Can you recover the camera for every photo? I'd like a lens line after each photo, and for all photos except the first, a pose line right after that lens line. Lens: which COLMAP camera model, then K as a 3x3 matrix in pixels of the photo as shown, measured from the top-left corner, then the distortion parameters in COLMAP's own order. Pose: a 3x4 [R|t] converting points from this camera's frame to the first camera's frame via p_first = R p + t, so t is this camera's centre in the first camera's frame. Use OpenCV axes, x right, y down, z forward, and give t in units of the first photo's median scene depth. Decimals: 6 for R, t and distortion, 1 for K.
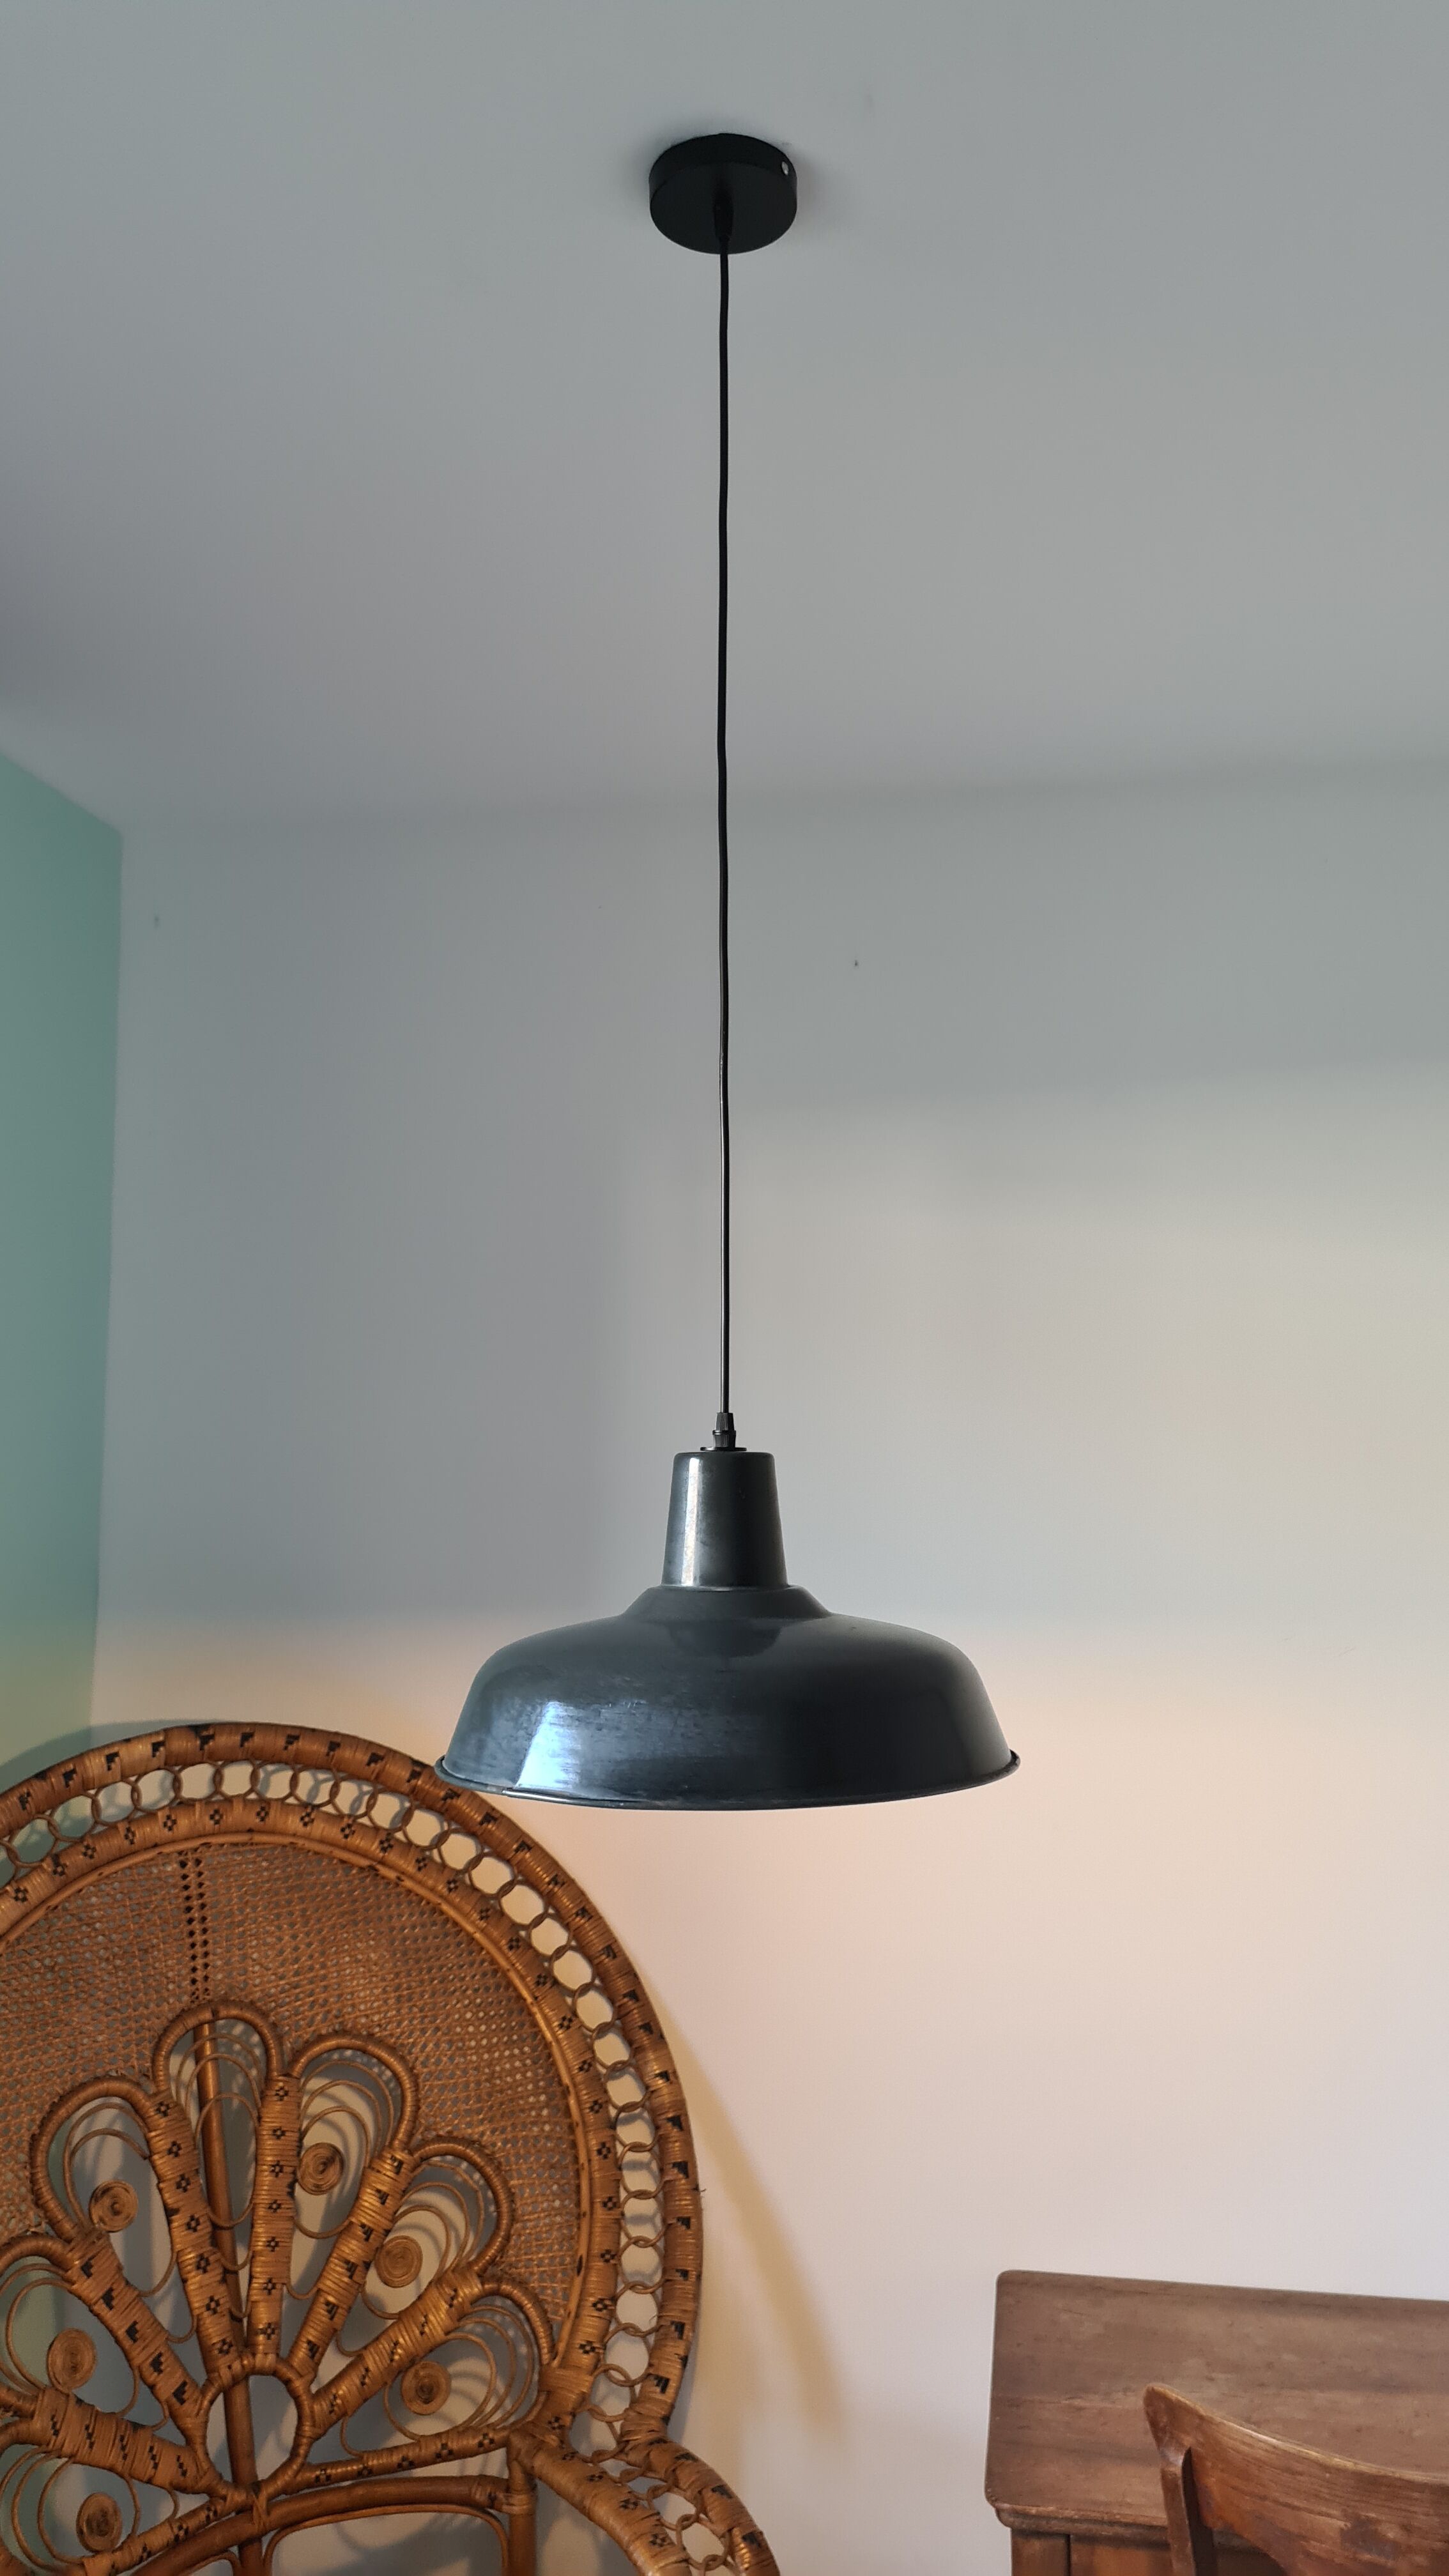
lens RADIAL K [[1935.8, 0, 714.8], [0, 1935.8, 1274.6], [0, 0, 1]] dist [0.004534, -0.026694]
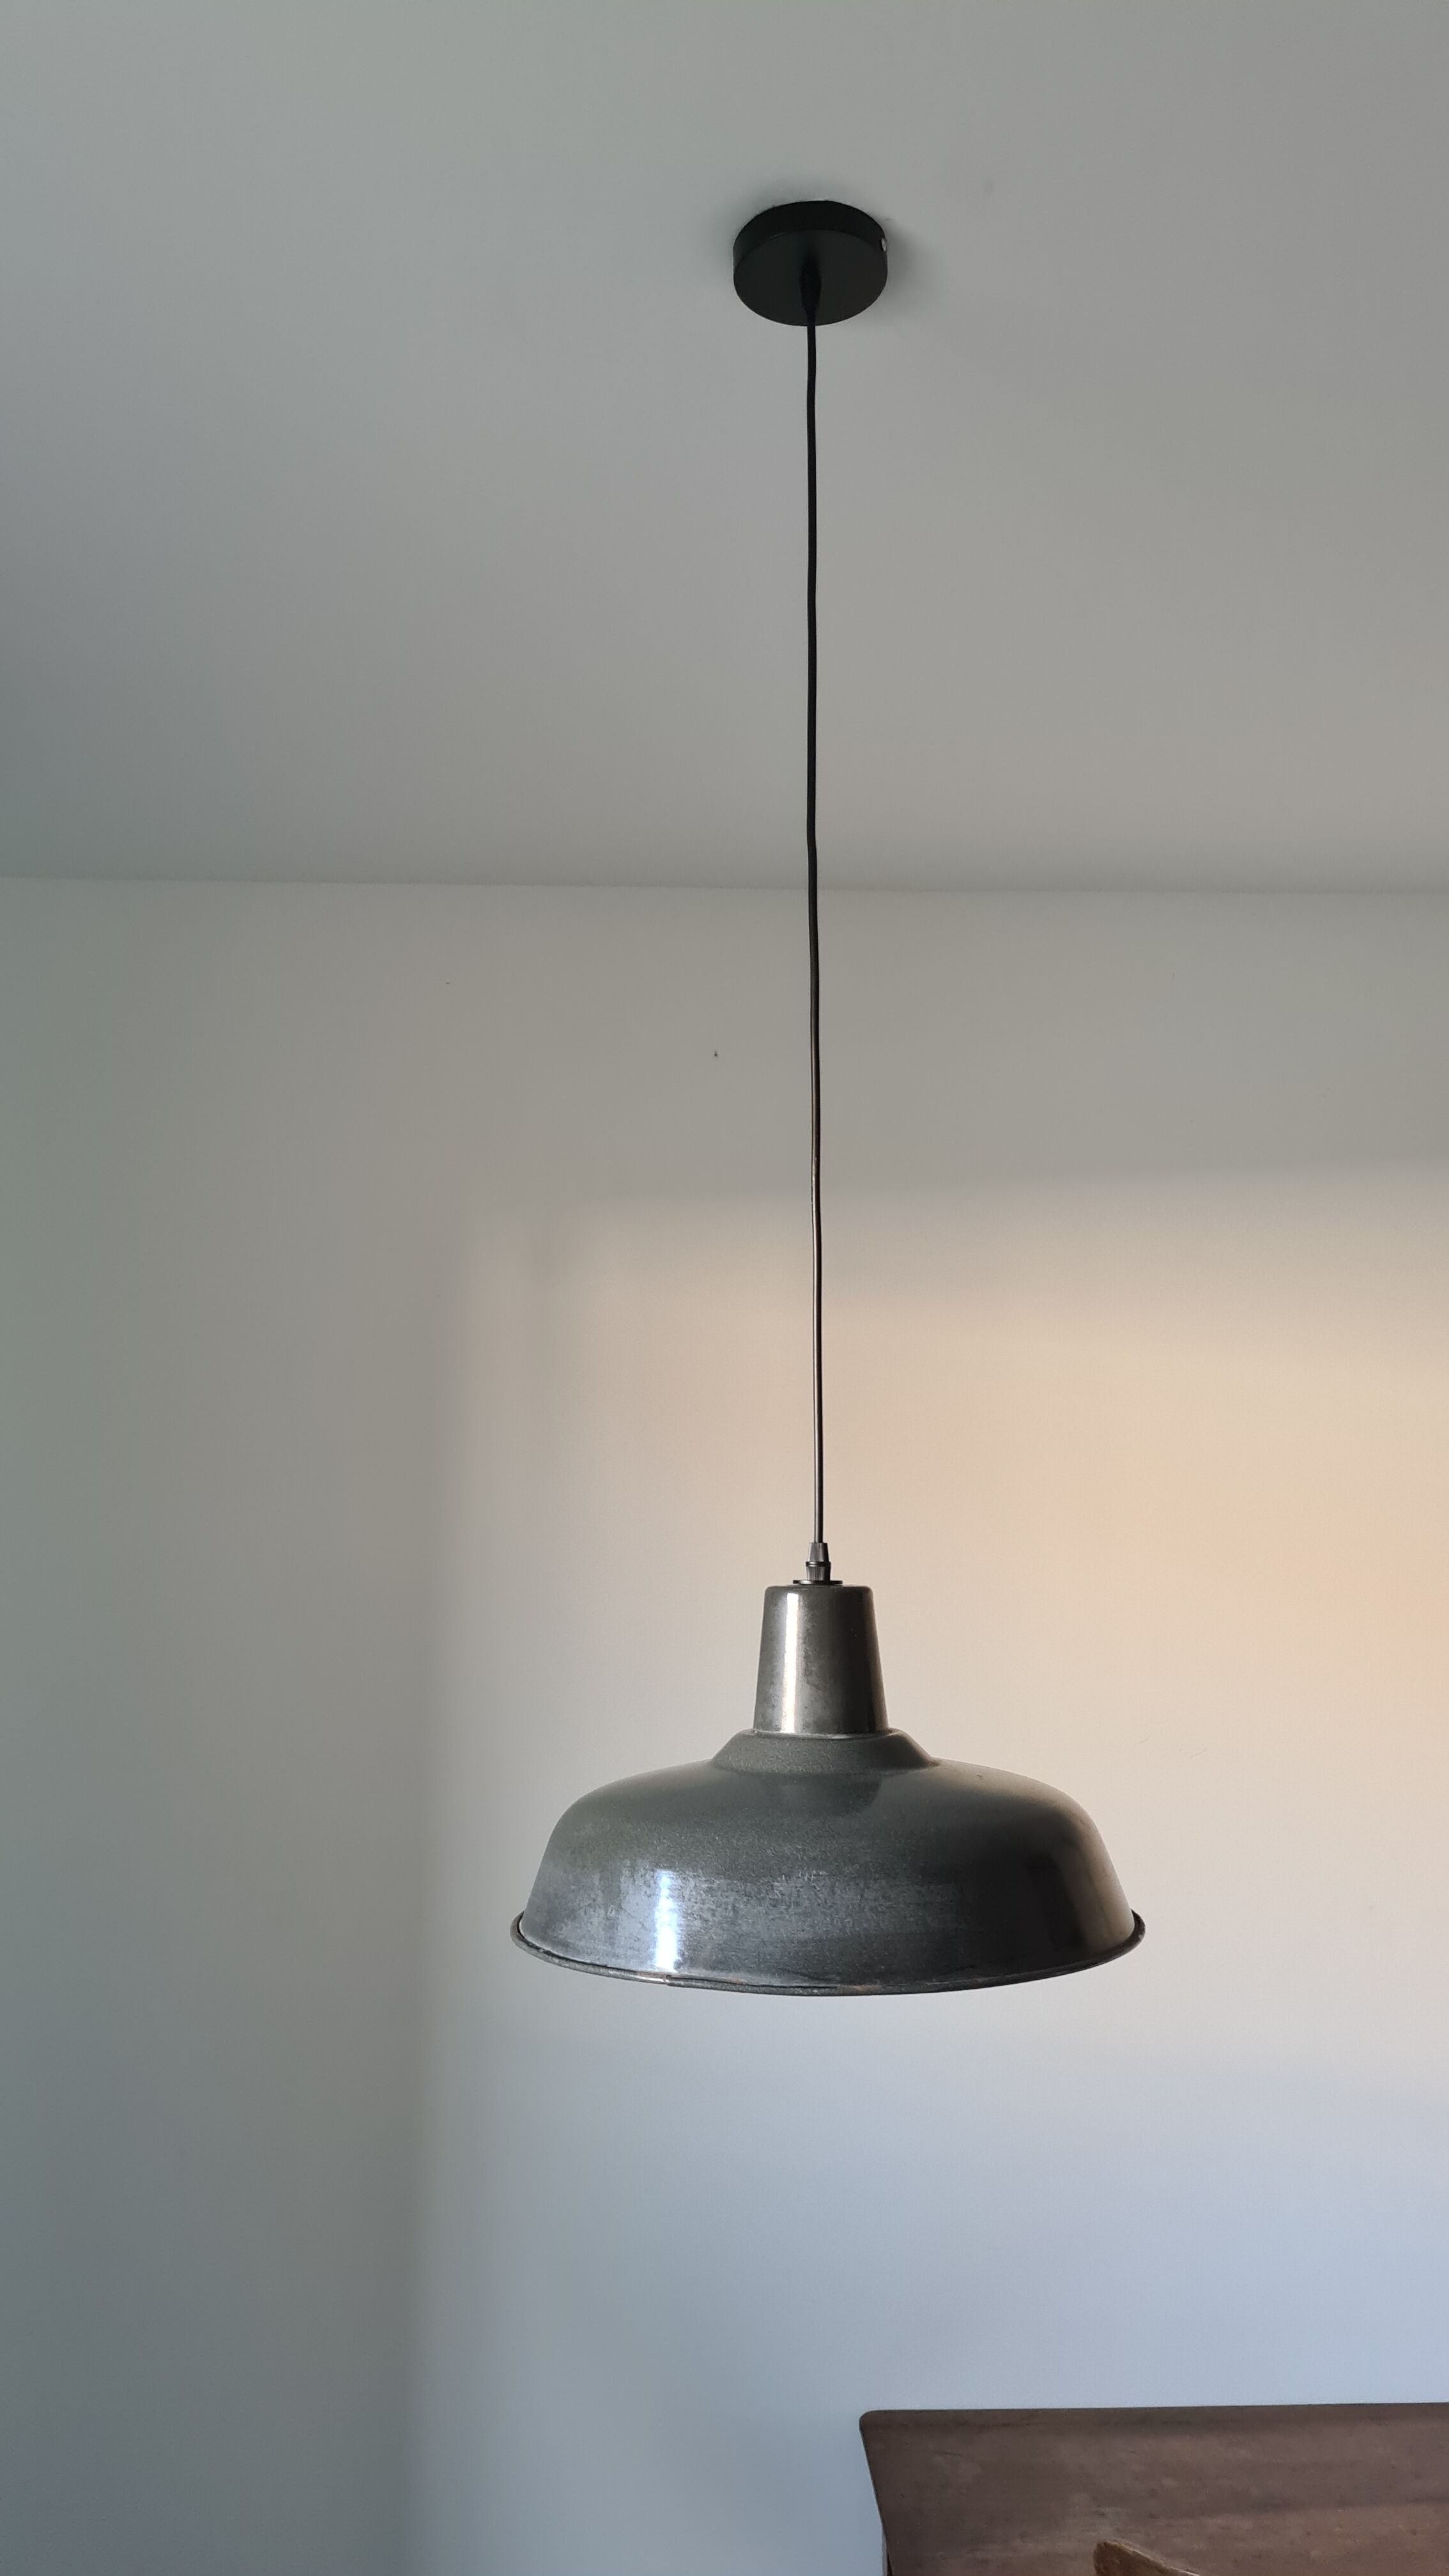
lens RADIAL K [[1914.0, 0, 724.5], [0, 1914.0, 1288.0], [0, 0, 1]] dist [0.006295, -0.010872]
pose [[0.979633, 0.024169, 0.199337, -0.179822], [-0.016506, 0.999063, -0.040015, -0.010865], [-0.200117, 0.035910, 0.979114, 0.082101]]
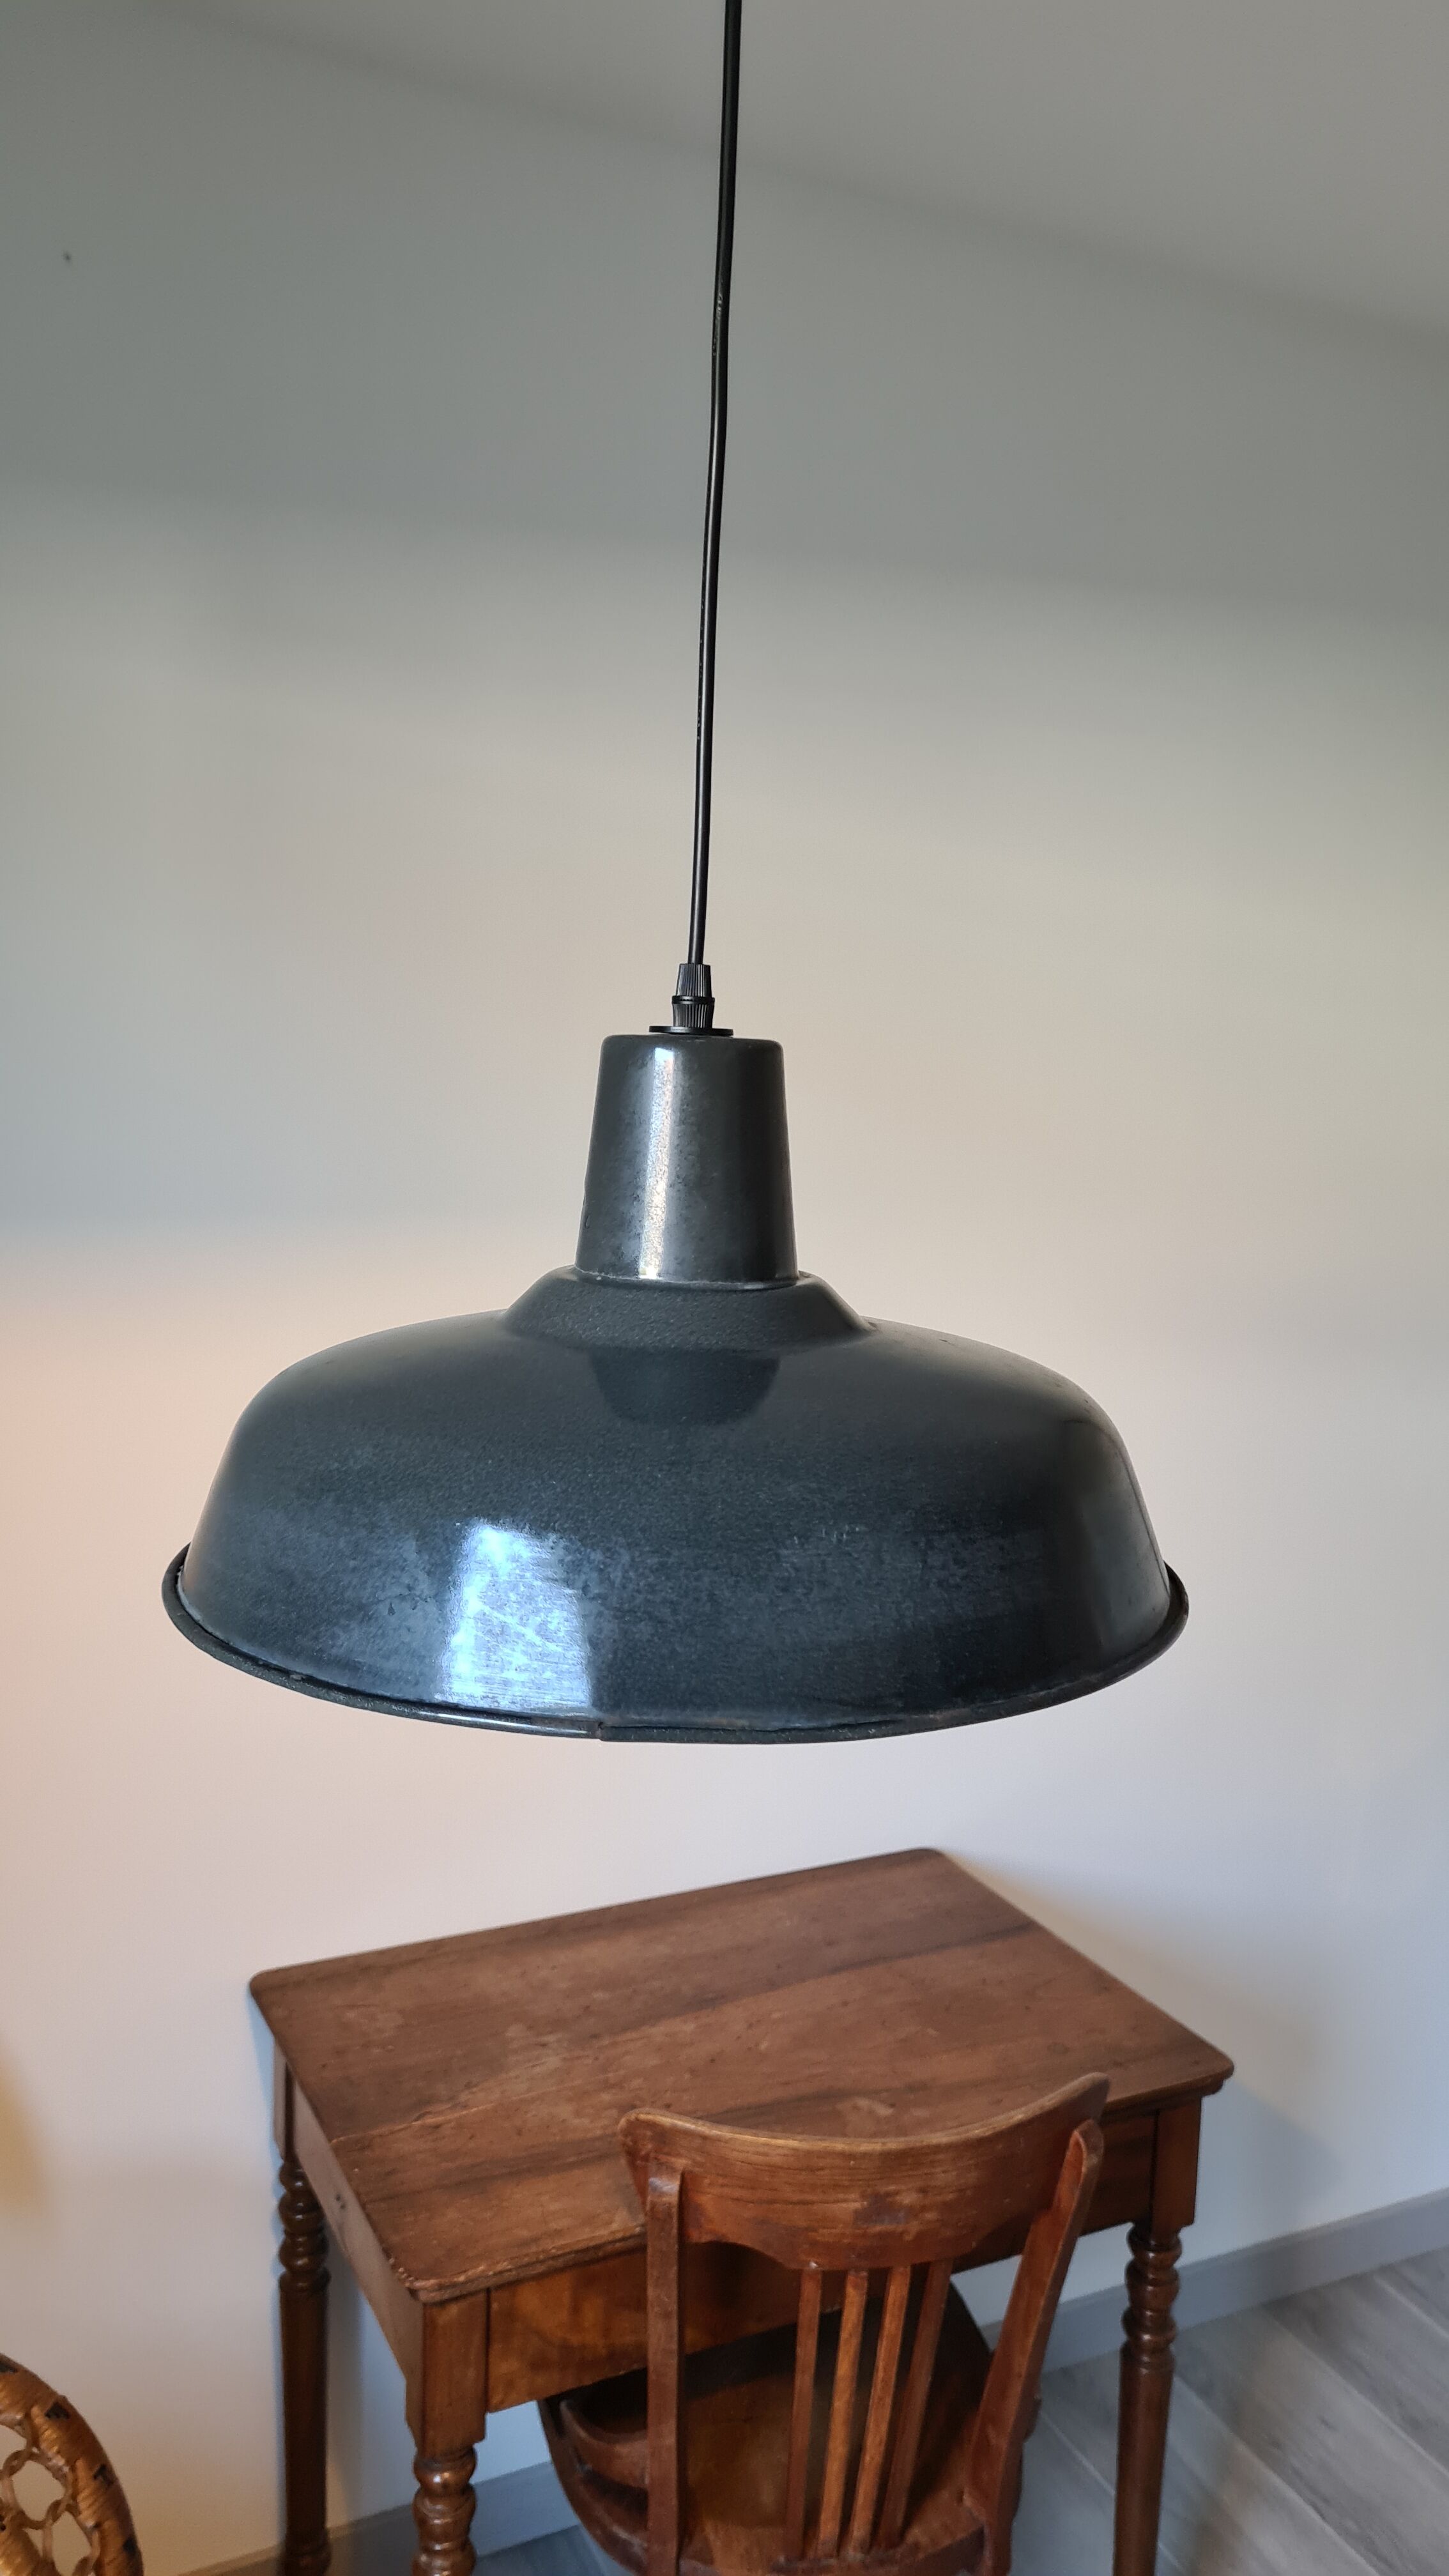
lens RADIAL K [[1914.0, 0, 724.5], [0, 1914.0, 1288.0], [0, 0, 1]] dist [0.006295, -0.010872]
pose [[0.795056, -0.051401, 0.604354, -0.257222], [-0.099539, 0.971836, 0.213604, 0.034419], [-0.598312, -0.229984, 0.767548, 0.440190]]
